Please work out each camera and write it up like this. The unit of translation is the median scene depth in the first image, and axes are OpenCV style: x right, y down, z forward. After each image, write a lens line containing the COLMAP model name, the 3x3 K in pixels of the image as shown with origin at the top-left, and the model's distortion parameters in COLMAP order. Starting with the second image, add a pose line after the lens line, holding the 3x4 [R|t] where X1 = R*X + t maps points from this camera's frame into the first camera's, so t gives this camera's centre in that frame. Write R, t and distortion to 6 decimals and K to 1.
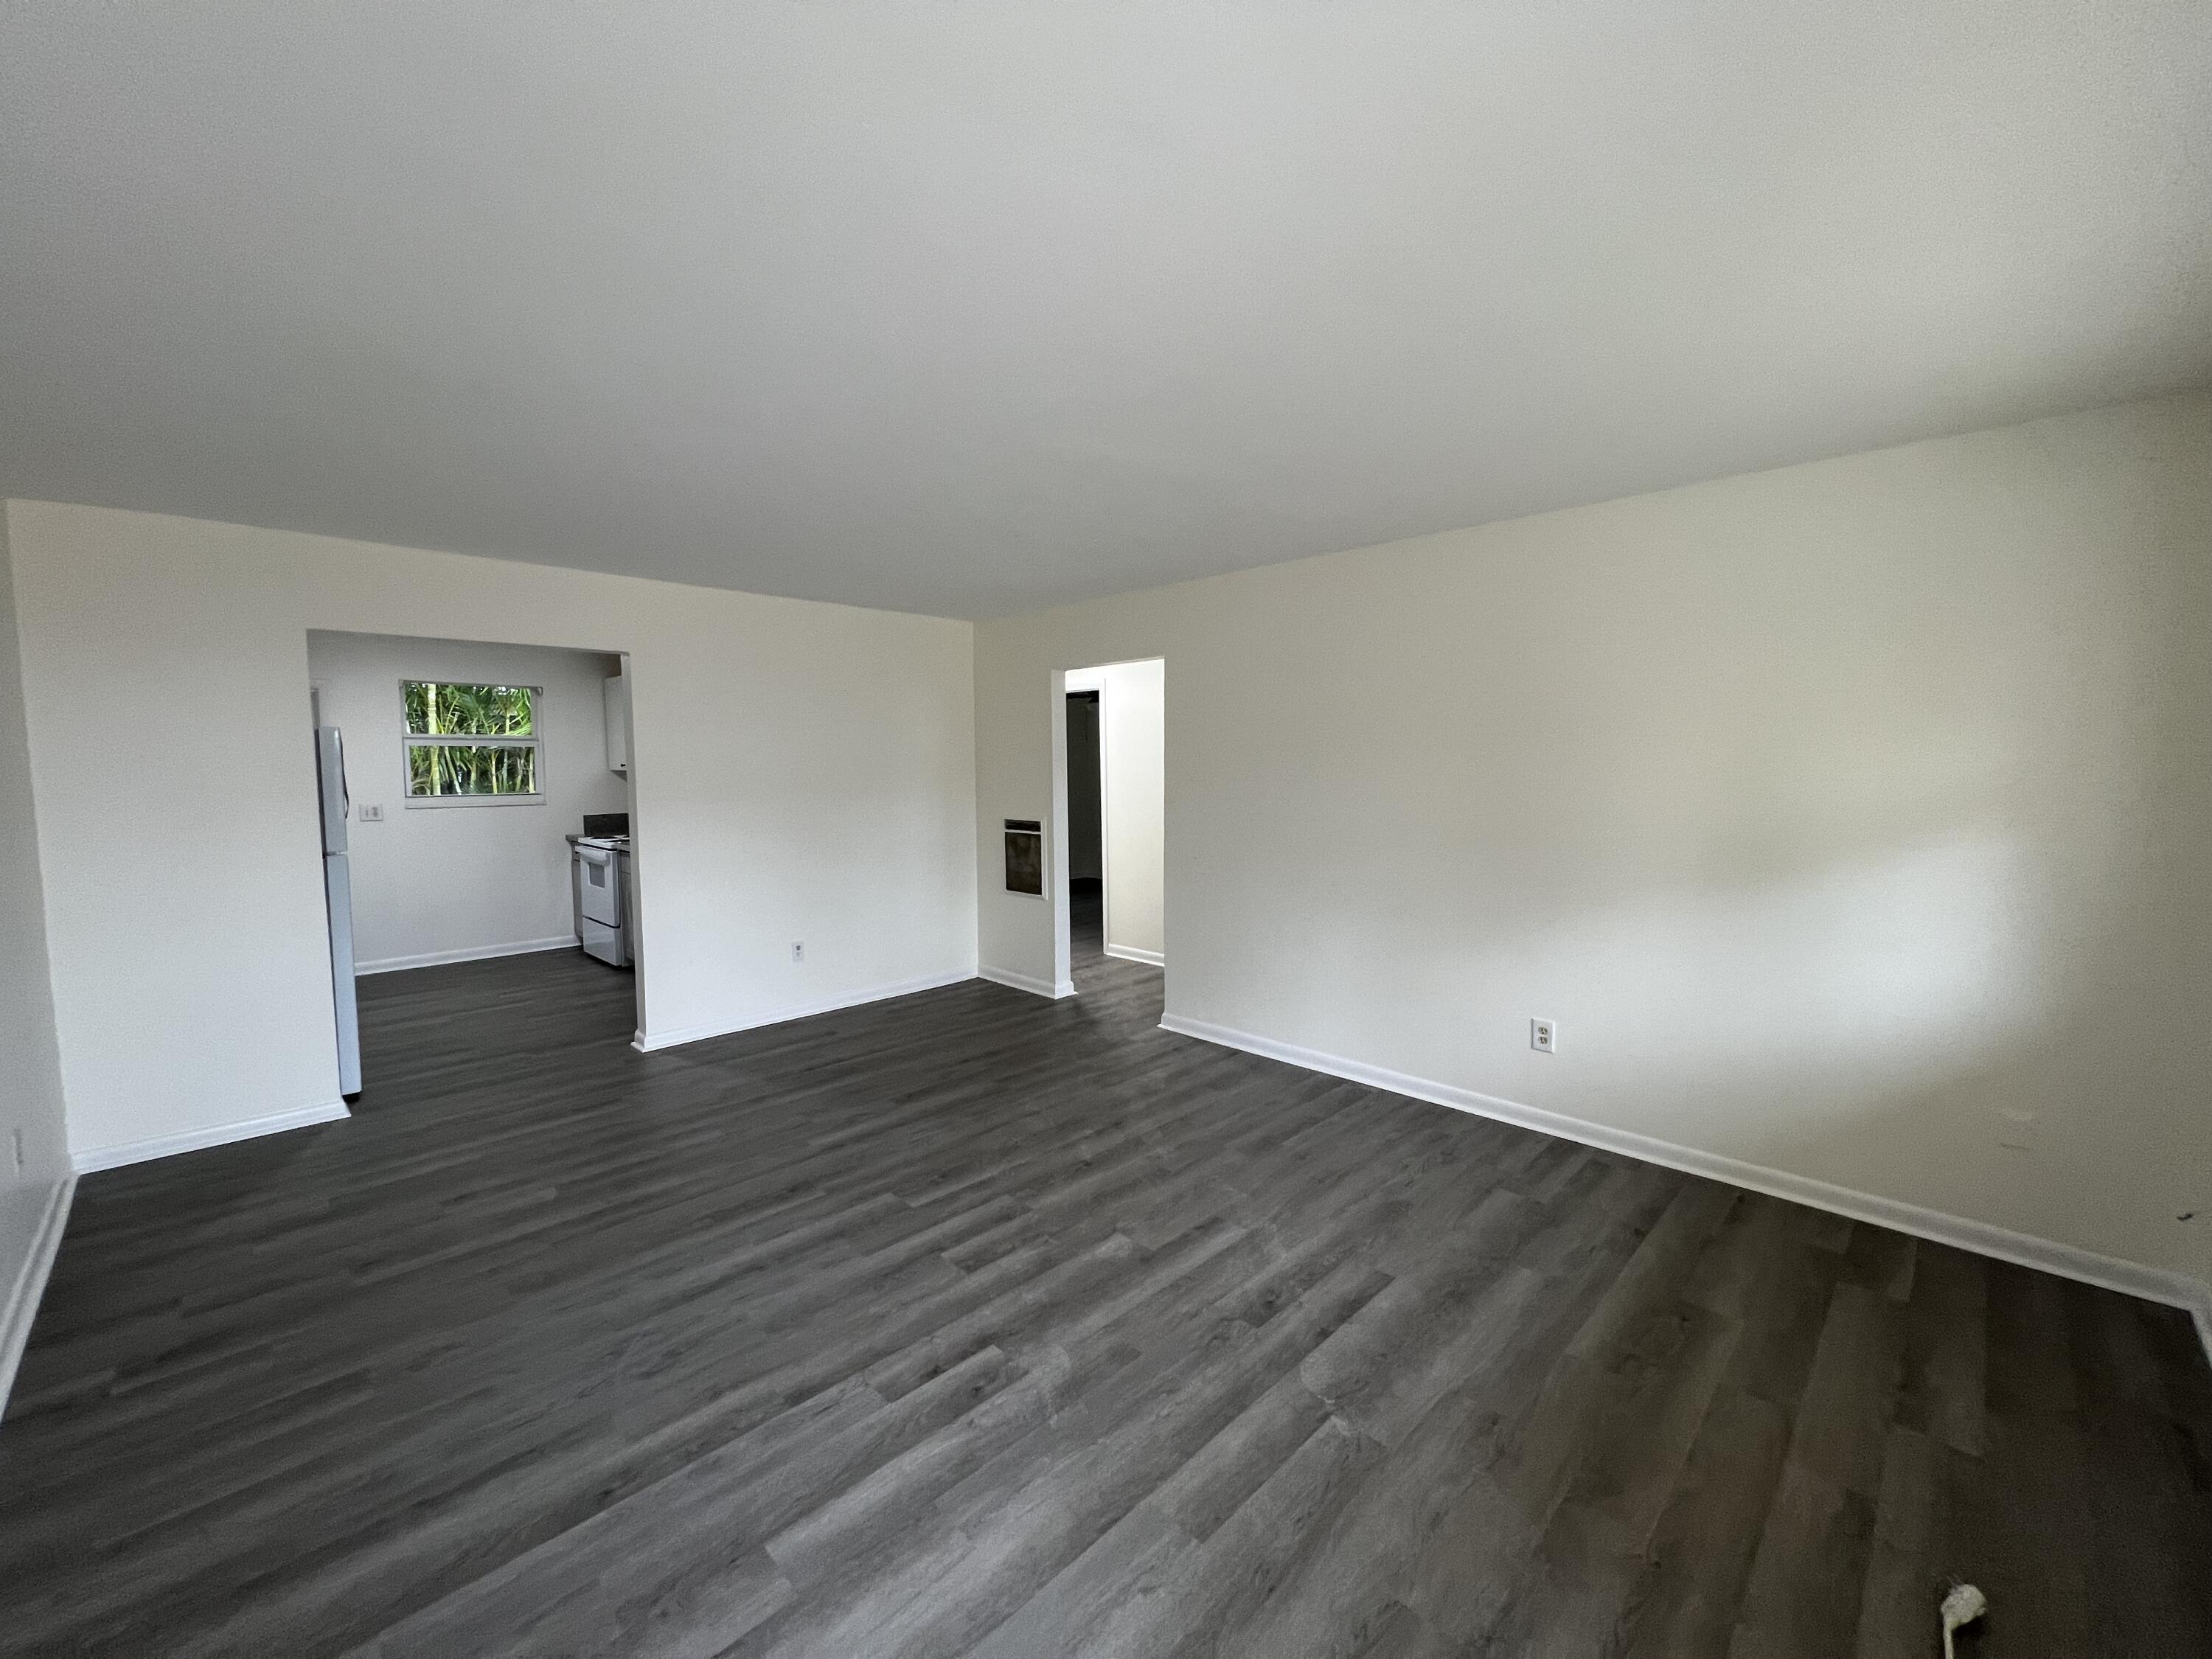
lens RADIAL K [[886.9, 0, 1102.4], [0, 886.9, 824.2], [0, 0, 1]] dist [0.002180, 0.000054]
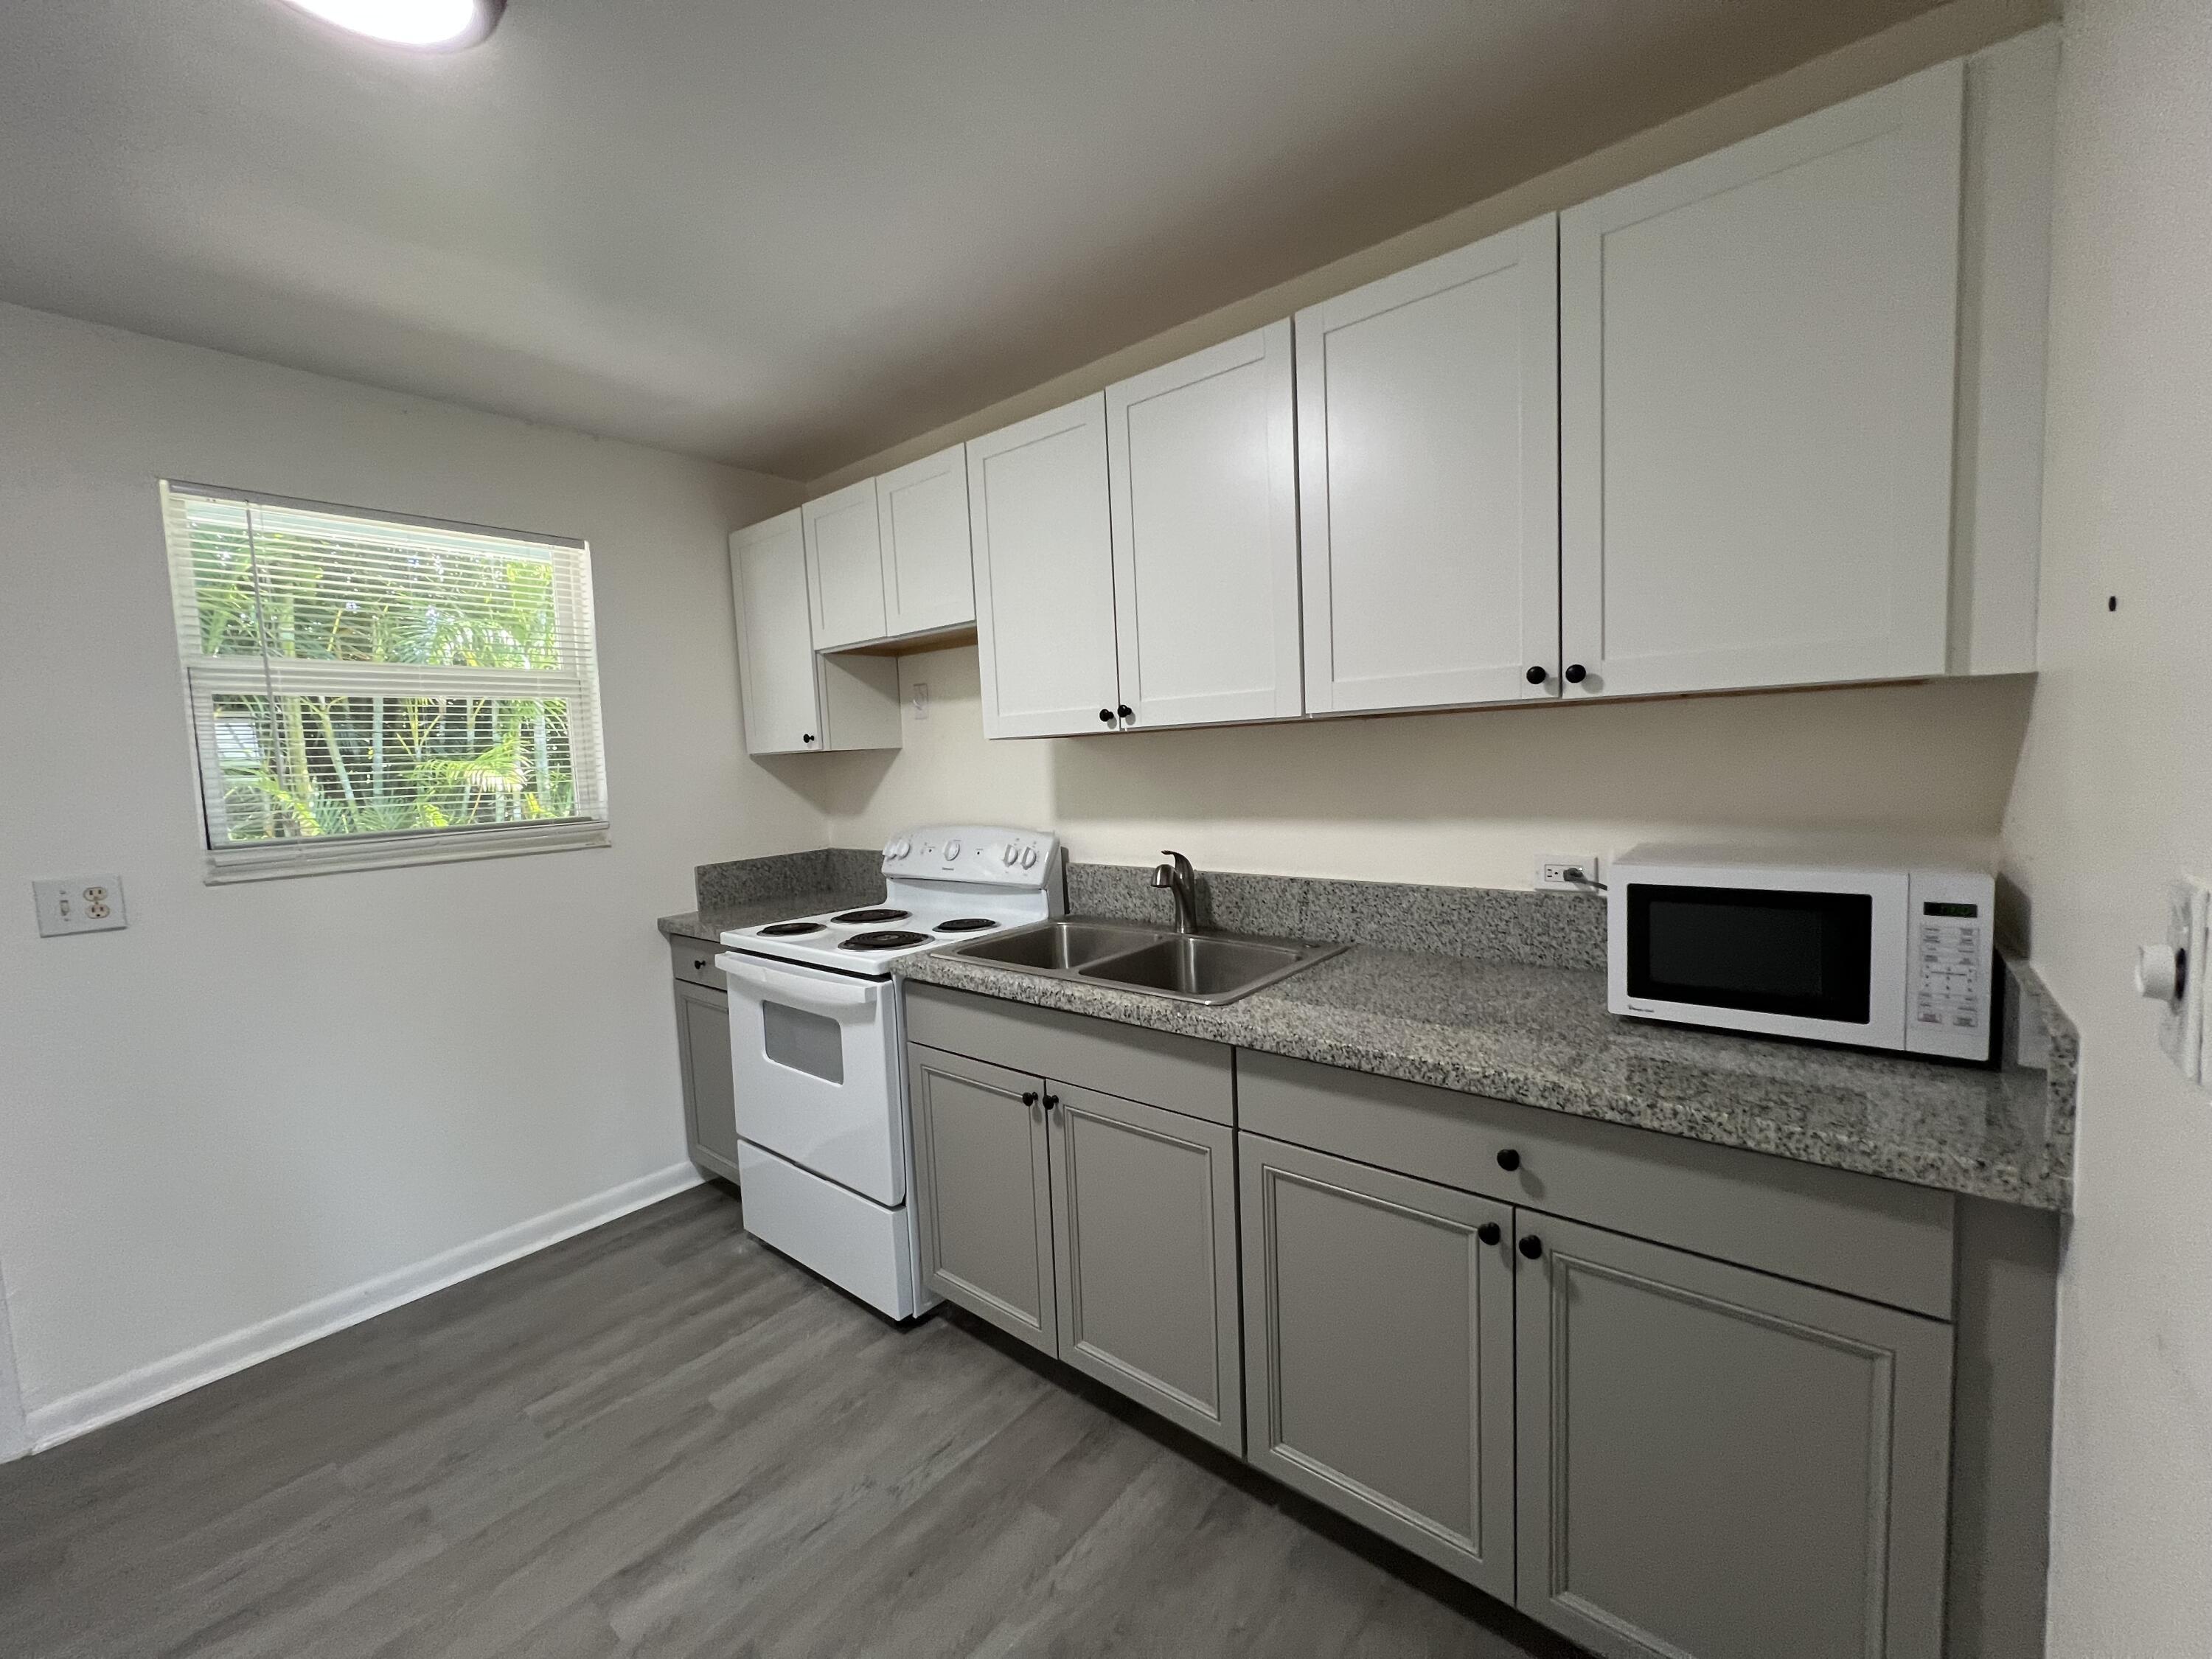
lens RADIAL K [[886.9, 0, 1102.4], [0, 886.9, 824.2], [0, 0, 1]] dist [0.002180, 0.000054]
pose [[0.995312, -0.044769, 0.085727, -0.436252], [0.044611, 0.998997, 0.003755, -0.023109], [-0.085809, 0.000087, 0.996312, 0.581763]]
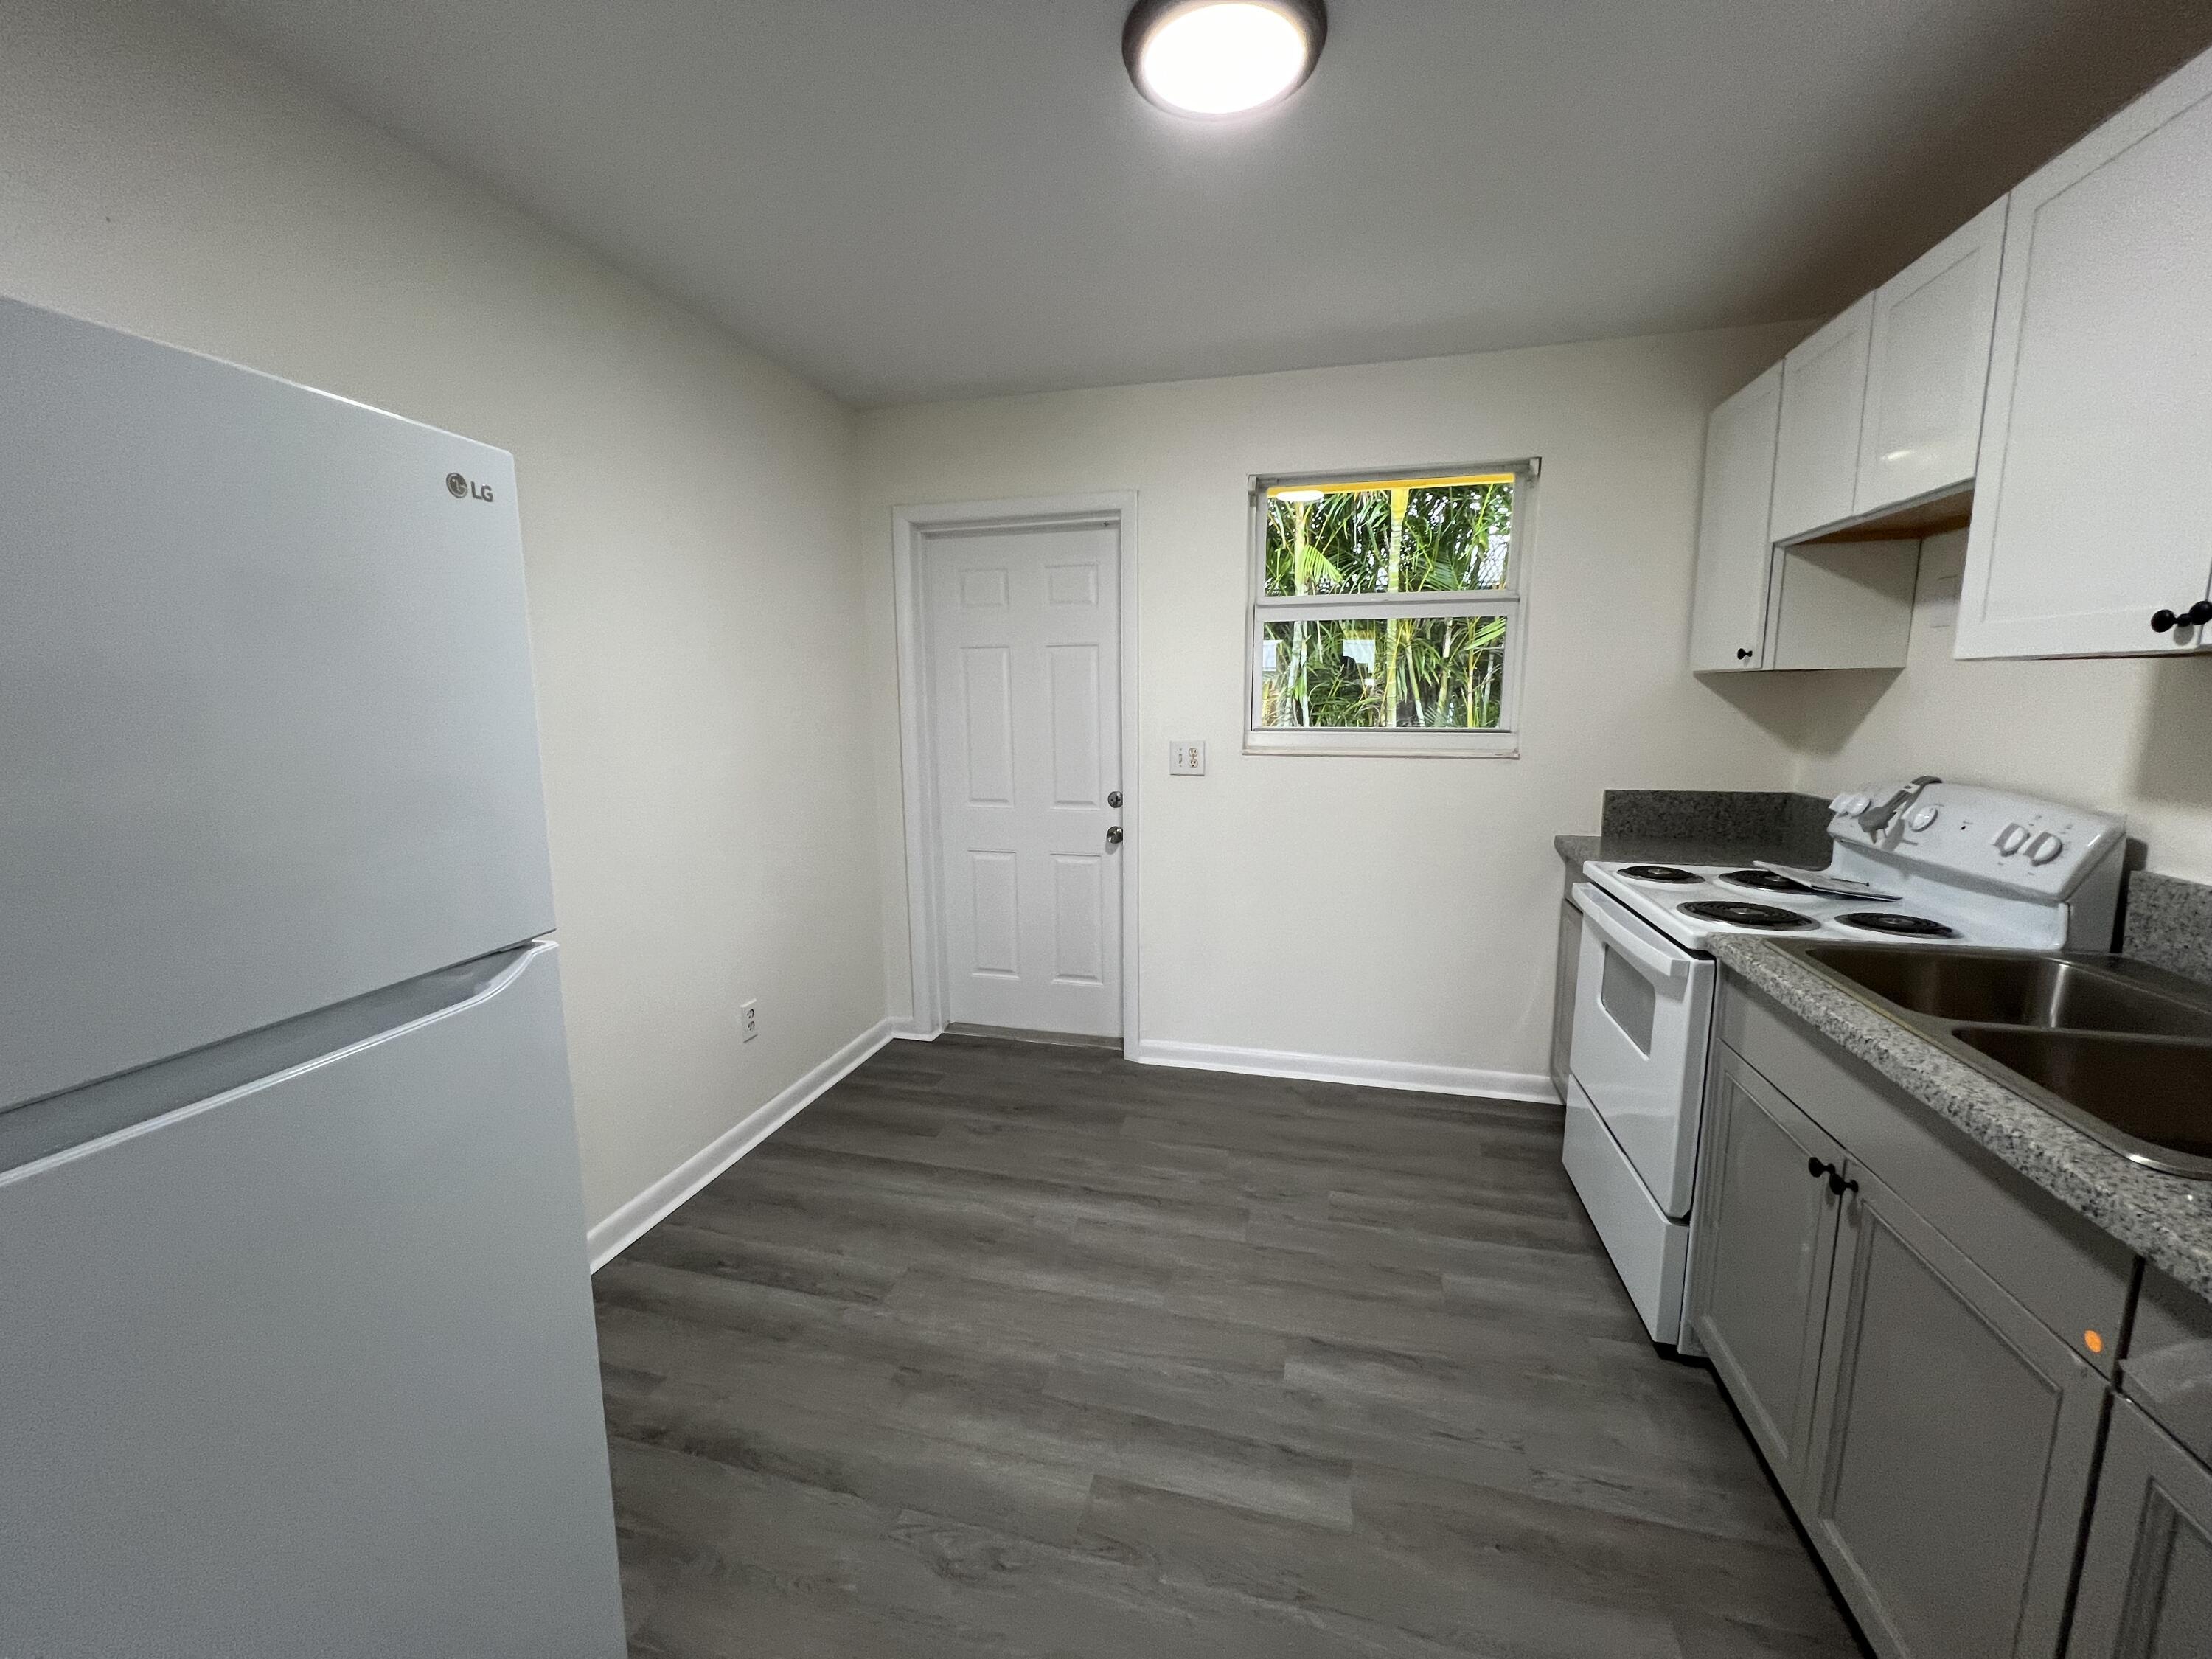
lens RADIAL K [[886.9, 0, 1102.4], [0, 886.9, 824.2], [0, 0, 1]] dist [0.002180, 0.000054]
pose [[0.508616, 0.130700, -0.851015, -0.366778], [-0.060161, 0.991390, 0.116303, -0.027575], [0.858889, -0.007956, 0.512100, 0.616142]]
